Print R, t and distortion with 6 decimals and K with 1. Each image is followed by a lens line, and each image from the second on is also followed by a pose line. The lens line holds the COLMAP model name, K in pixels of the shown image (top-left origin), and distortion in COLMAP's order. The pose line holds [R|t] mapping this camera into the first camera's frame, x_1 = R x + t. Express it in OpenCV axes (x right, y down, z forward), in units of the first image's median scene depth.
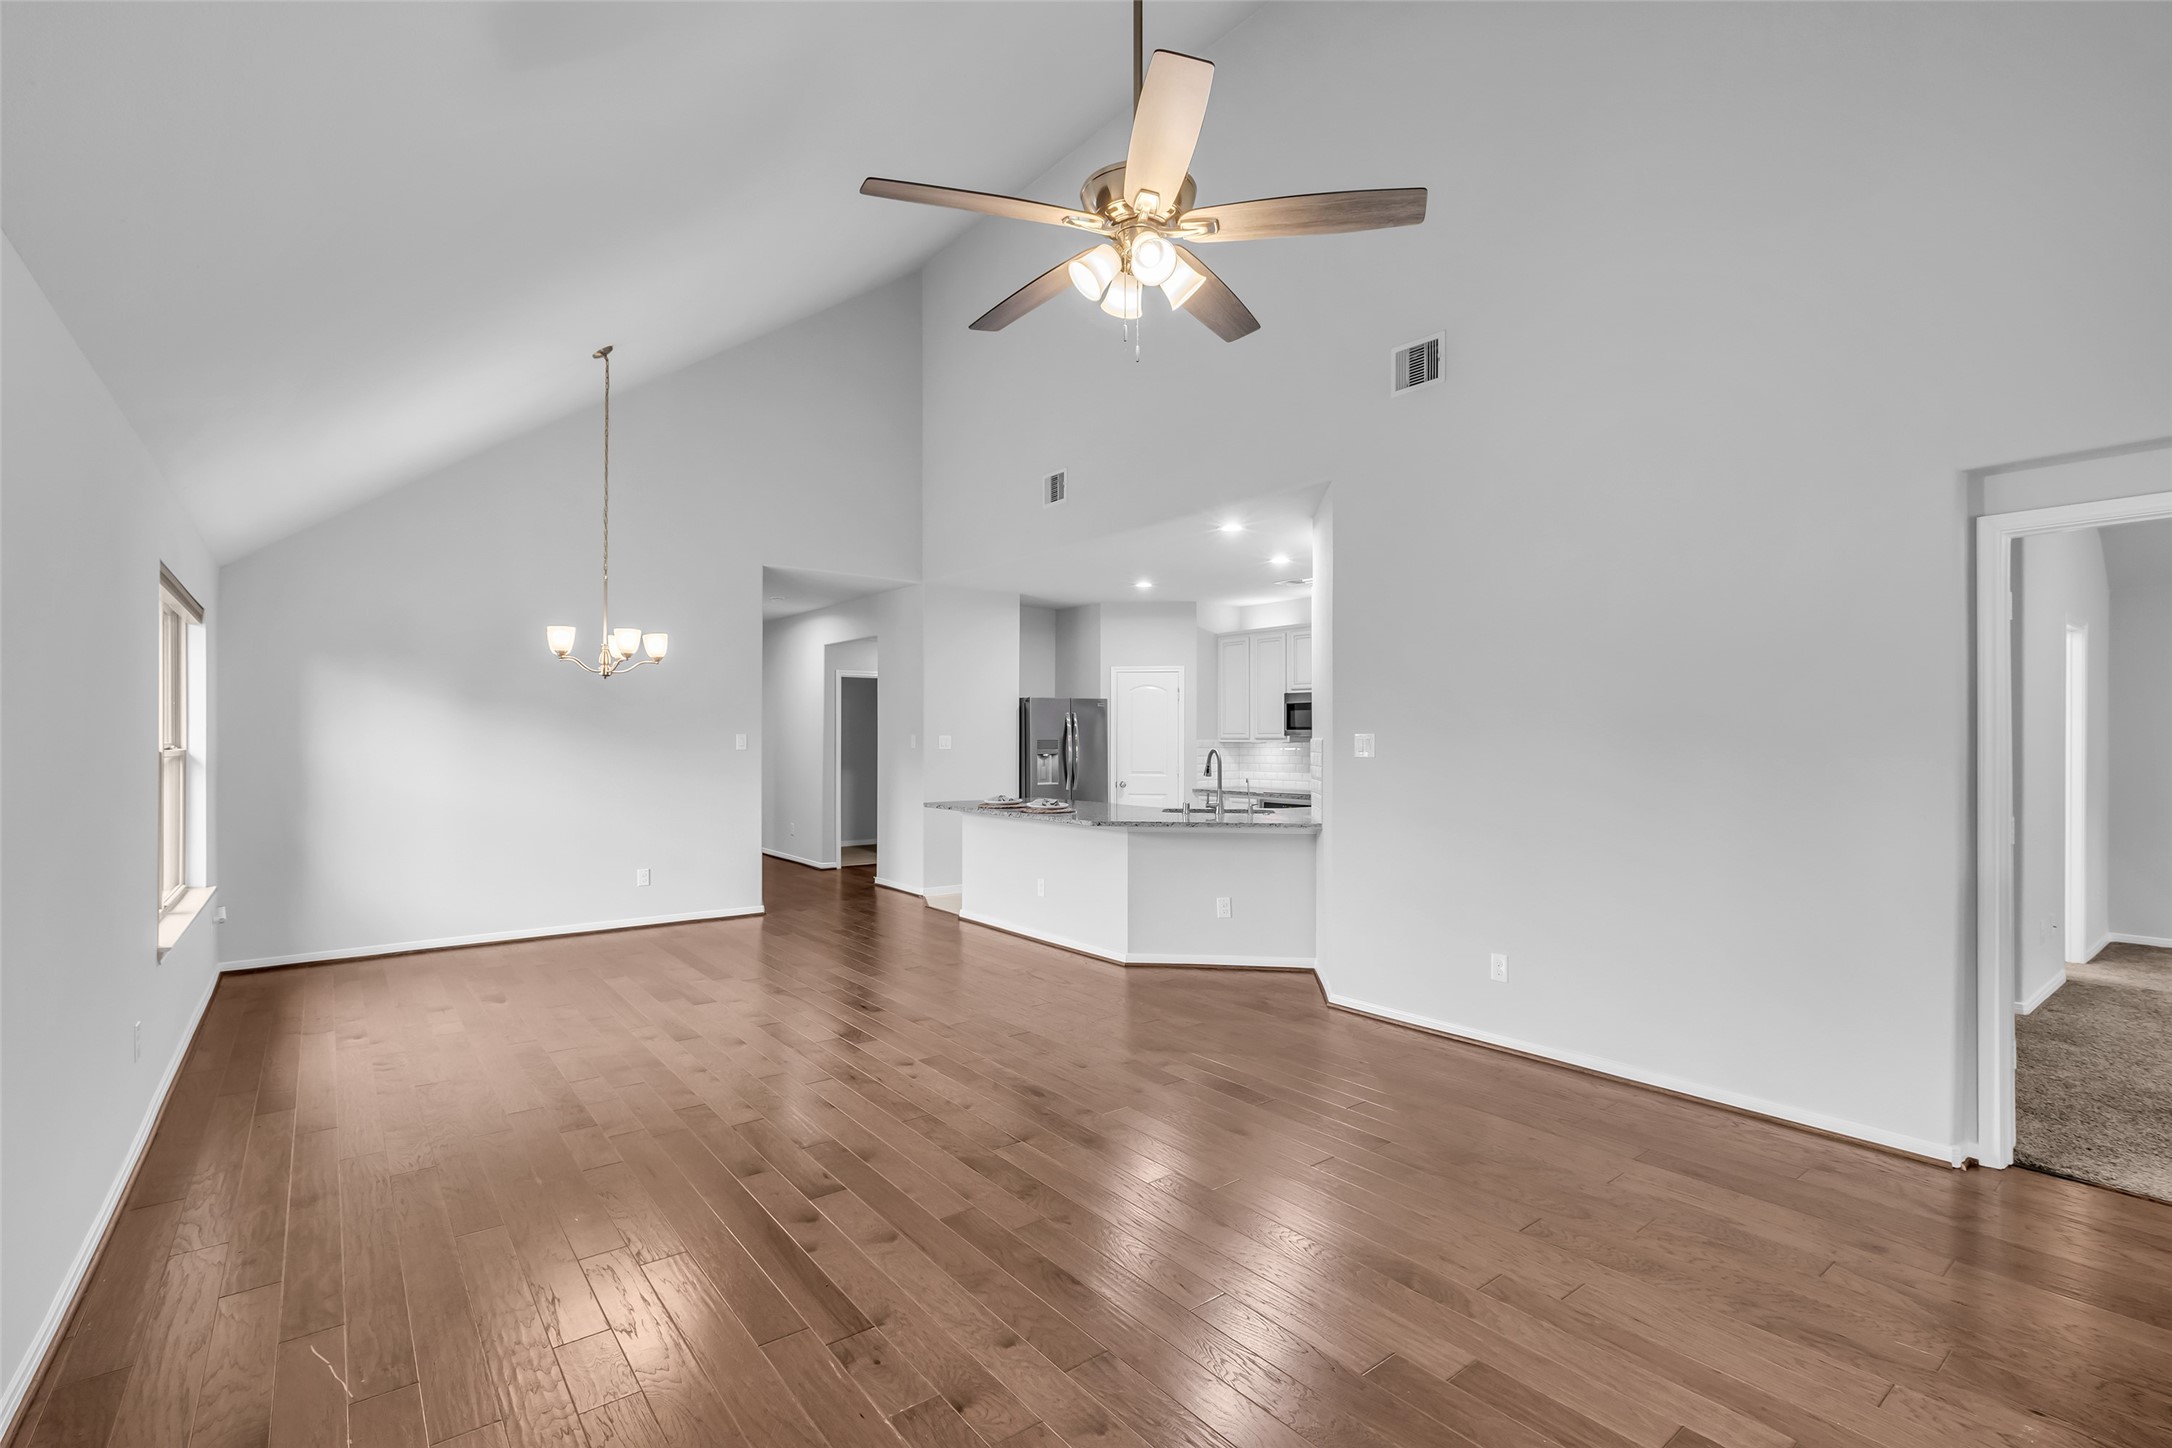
lens RADIAL K [[995.8, 0, 1083.1], [0, 995.8, 732.2], [0, 0, 1]] dist [-0.021927, 0.005293]
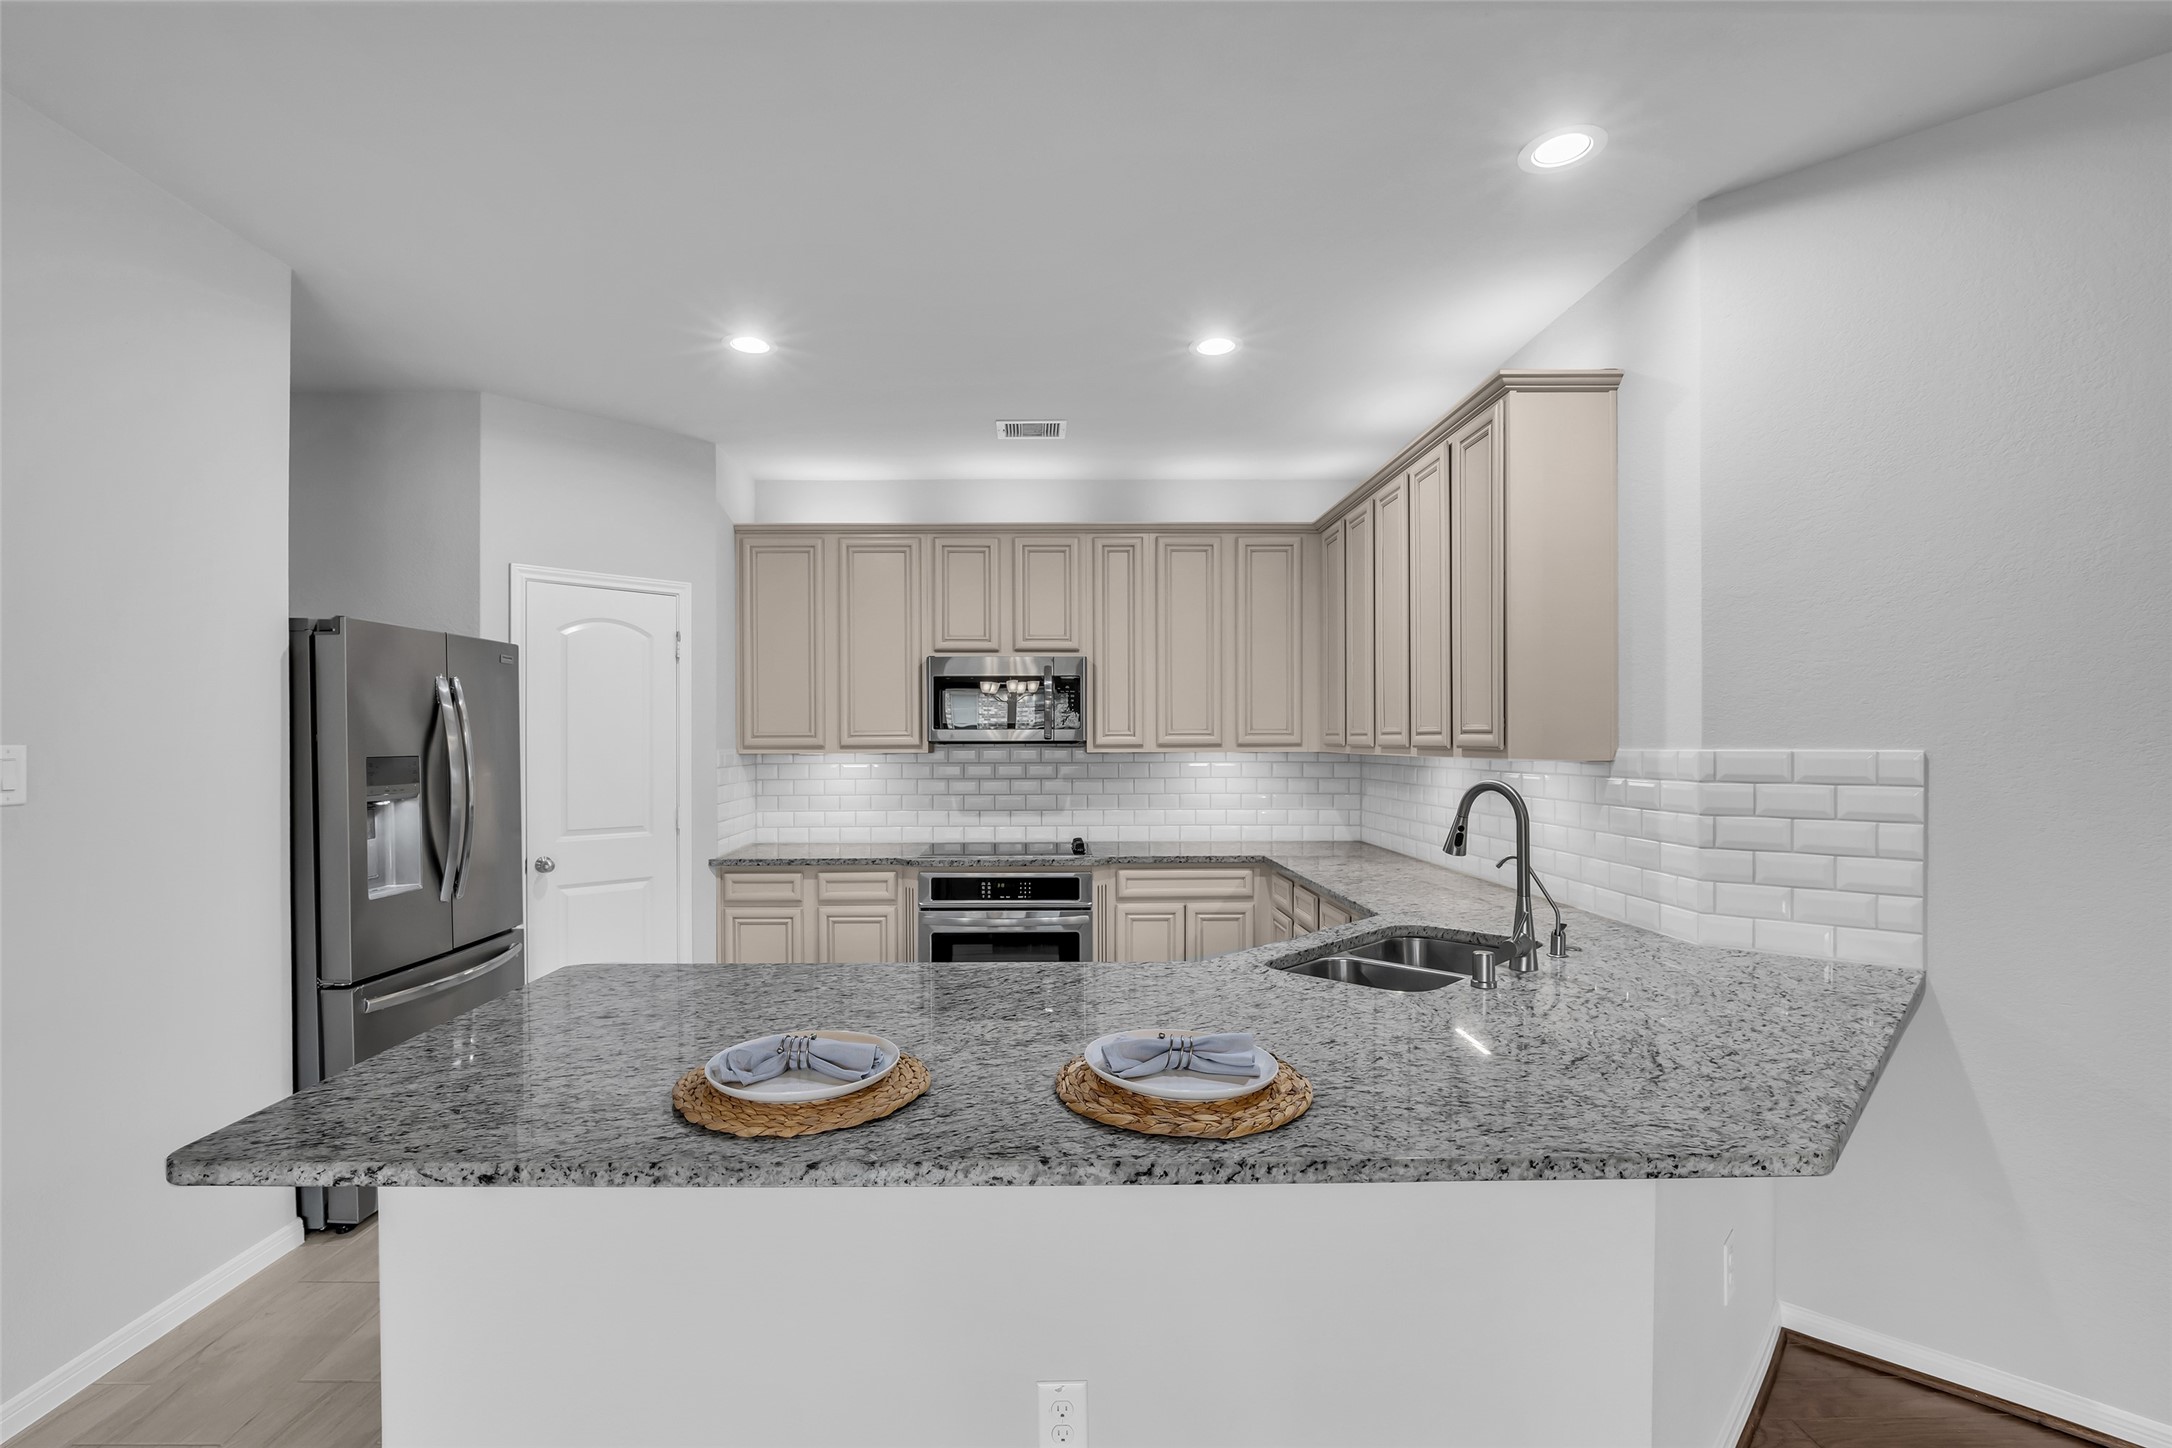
lens RADIAL K [[995.8, 0, 1051.9], [0, 995.8, 748.7], [0, 0, 1]] dist [-0.021927, 0.005293]
pose [[0.603525, -0.009696, 0.797285, -0.192969], [-0.001701, 0.999908, 0.013448, 0.000956], [-0.797342, -0.009473, 0.603453, 0.759211]]
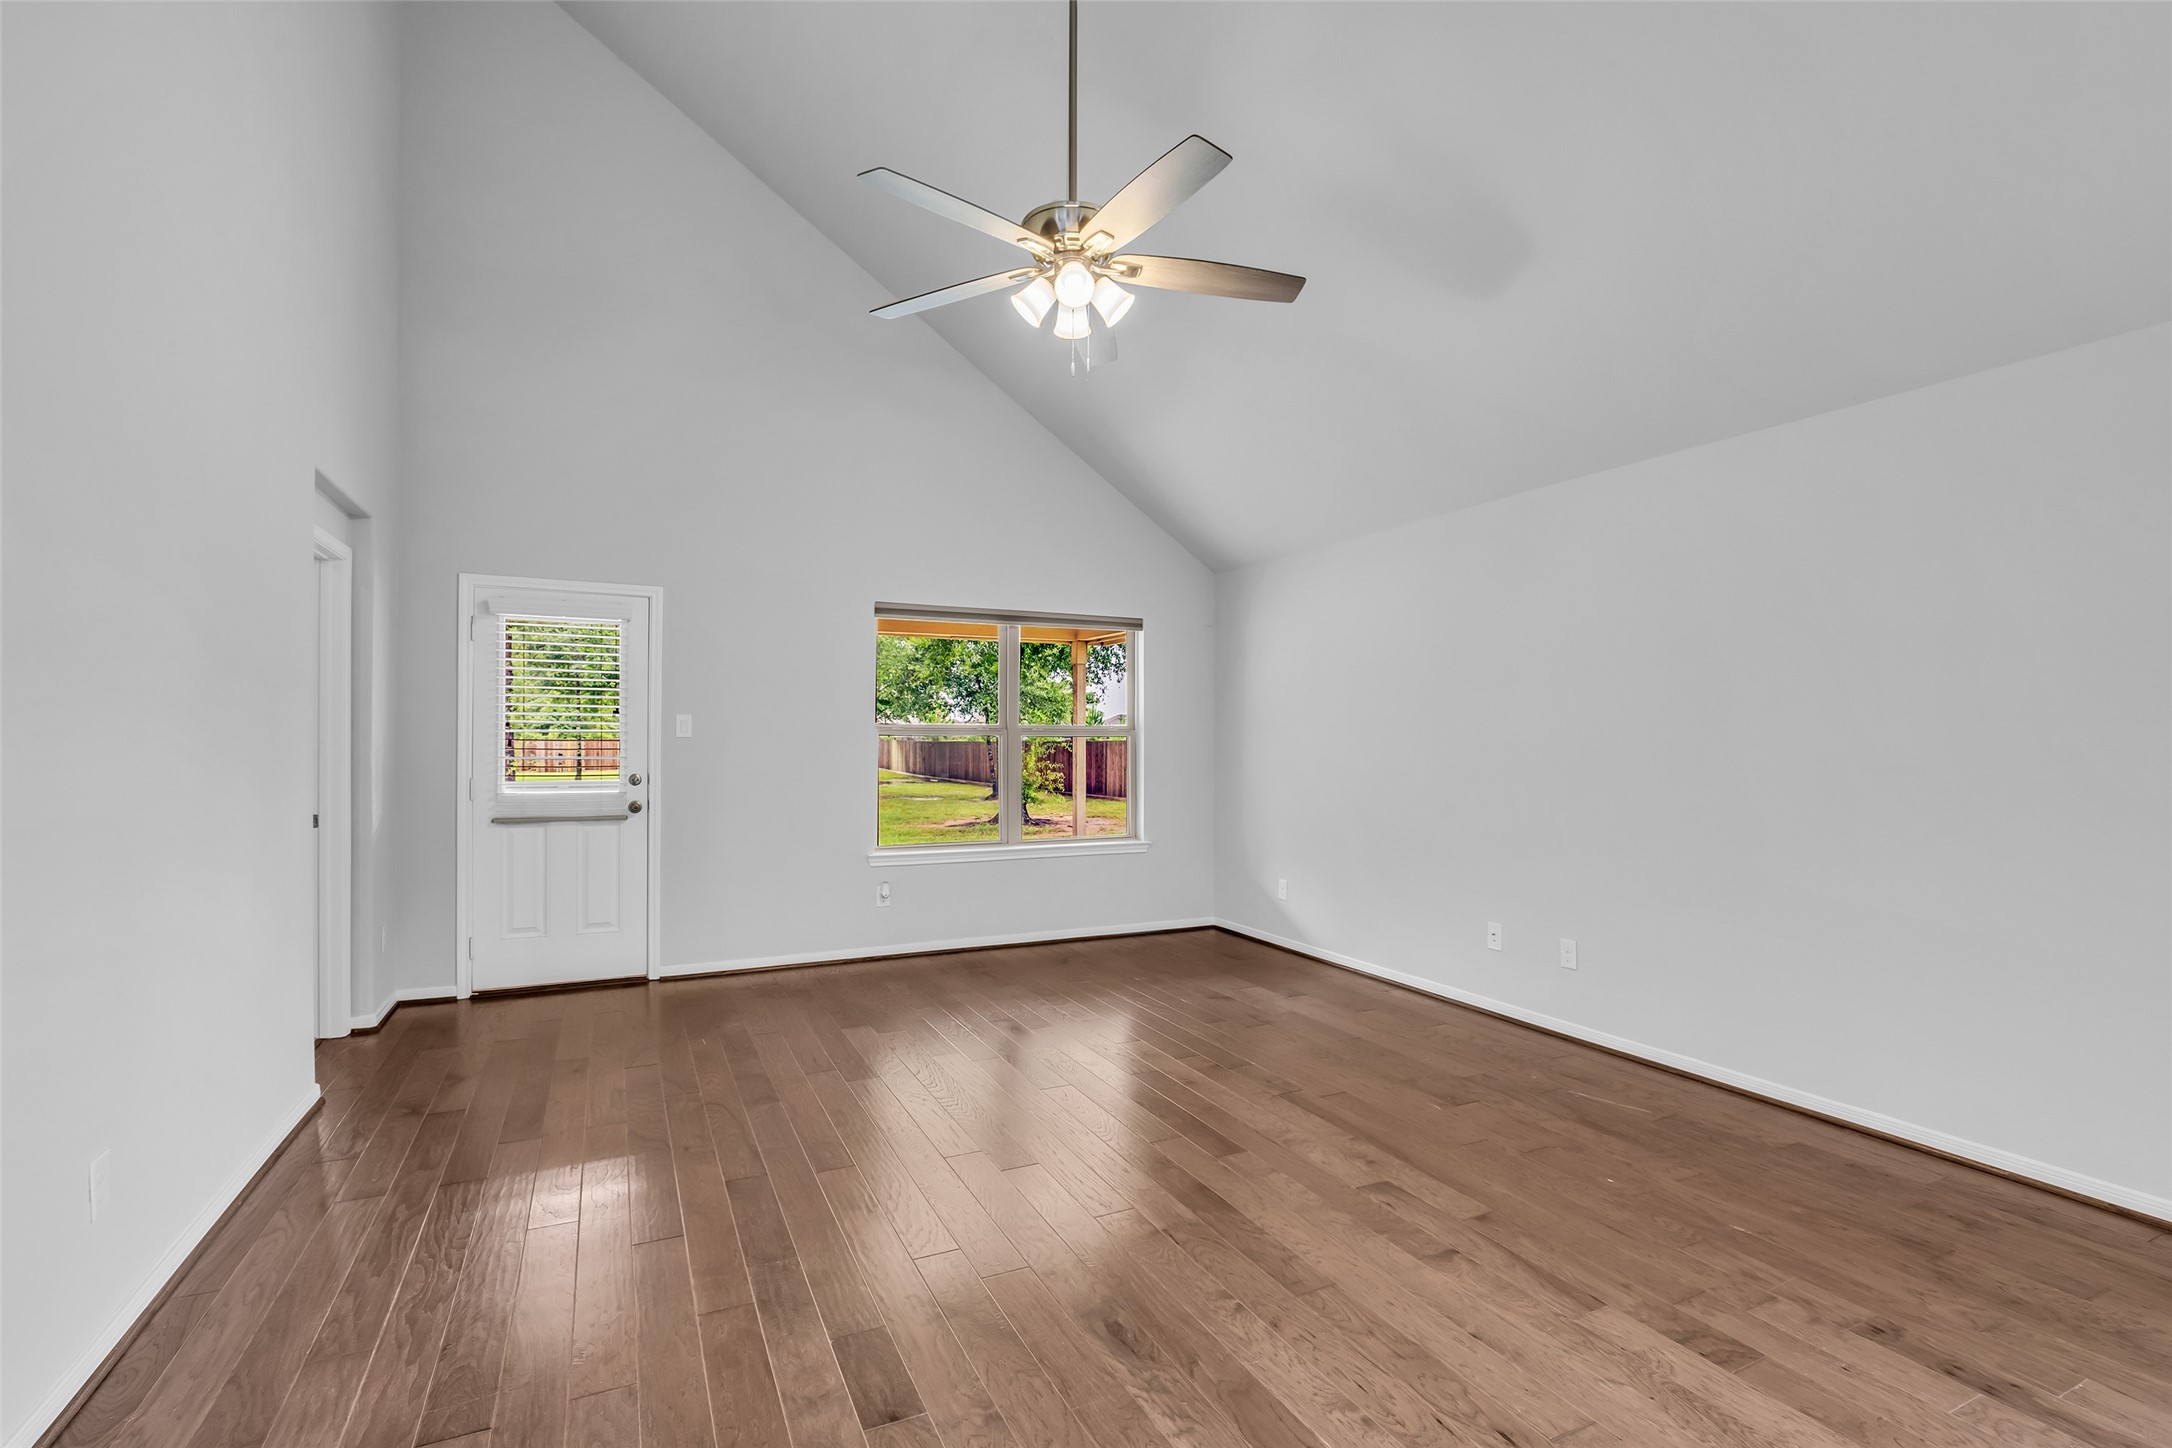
lens RADIAL K [[995.8, 0, 1089.6], [0, 995.8, 737.8], [0, 0, 1]] dist [-0.021927, 0.005293]
pose [[-0.977691, -0.002470, 0.210036, -0.073731], [-0.004141, 0.999963, -0.007520, 0.017641], [-0.210009, -0.008222, -0.977665, 0.773562]]
